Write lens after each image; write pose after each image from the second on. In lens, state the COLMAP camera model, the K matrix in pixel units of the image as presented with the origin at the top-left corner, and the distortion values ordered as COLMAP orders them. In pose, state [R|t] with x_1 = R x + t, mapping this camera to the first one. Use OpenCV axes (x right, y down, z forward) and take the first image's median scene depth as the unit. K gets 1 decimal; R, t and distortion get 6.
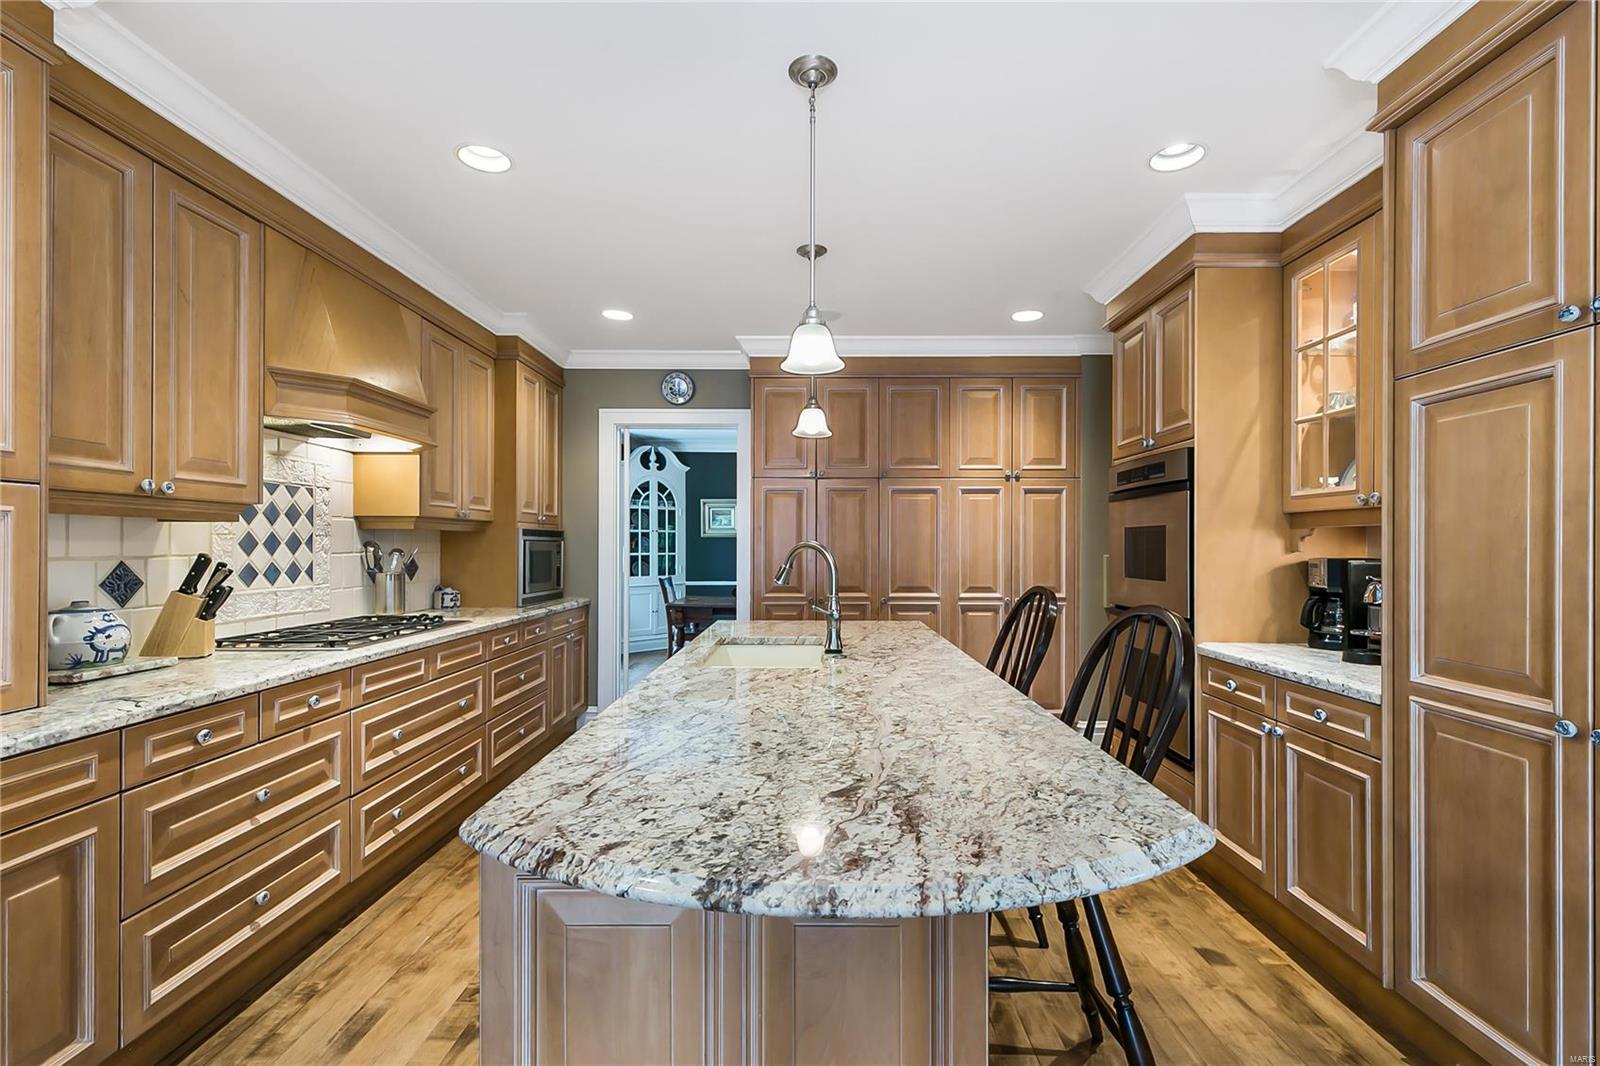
lens RADIAL K [[727.1, 0, 805.3], [0, 727.1, 543.9], [0, 0, 1]] dist [0.002615, -0.004586]
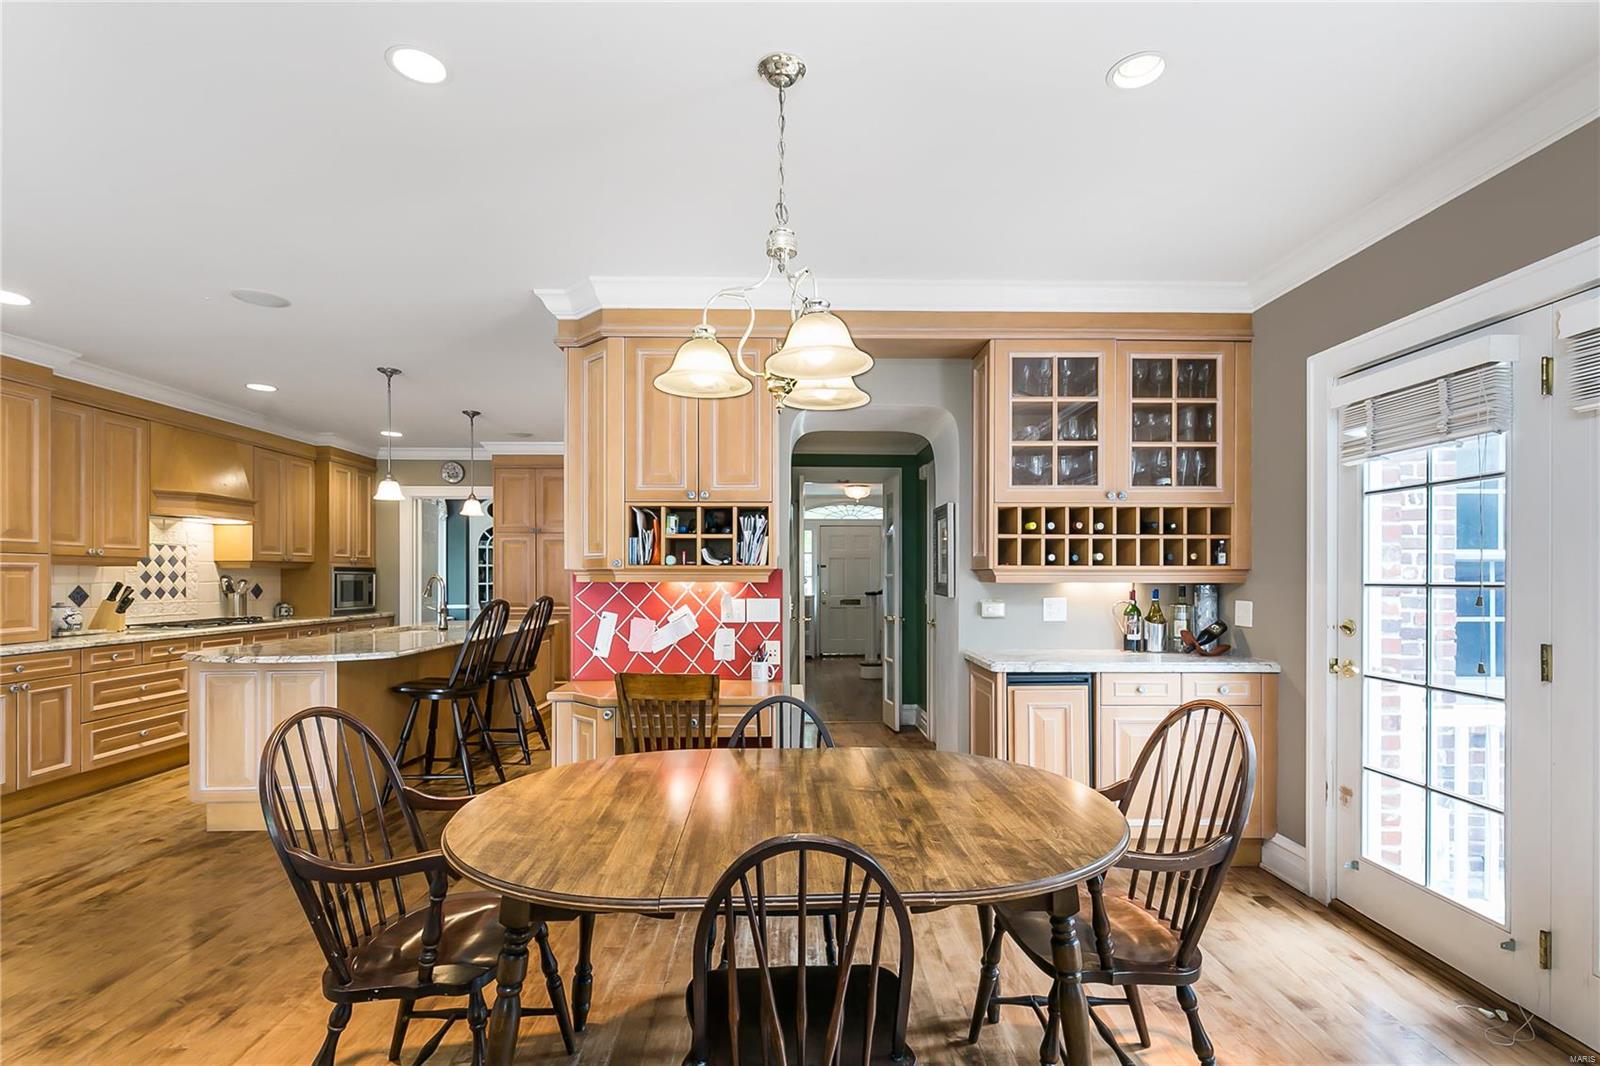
lens RADIAL K [[727.1, 0, 800.3], [0, 727.1, 571.8], [0, 0, 1]] dist [0.002615, -0.004586]
pose [[0.999210, -0.006658, 0.039179, 0.993444], [0.006808, 0.999970, -0.003698, 0.005628], [-0.039153, 0.003962, 0.999225, -1.102514]]
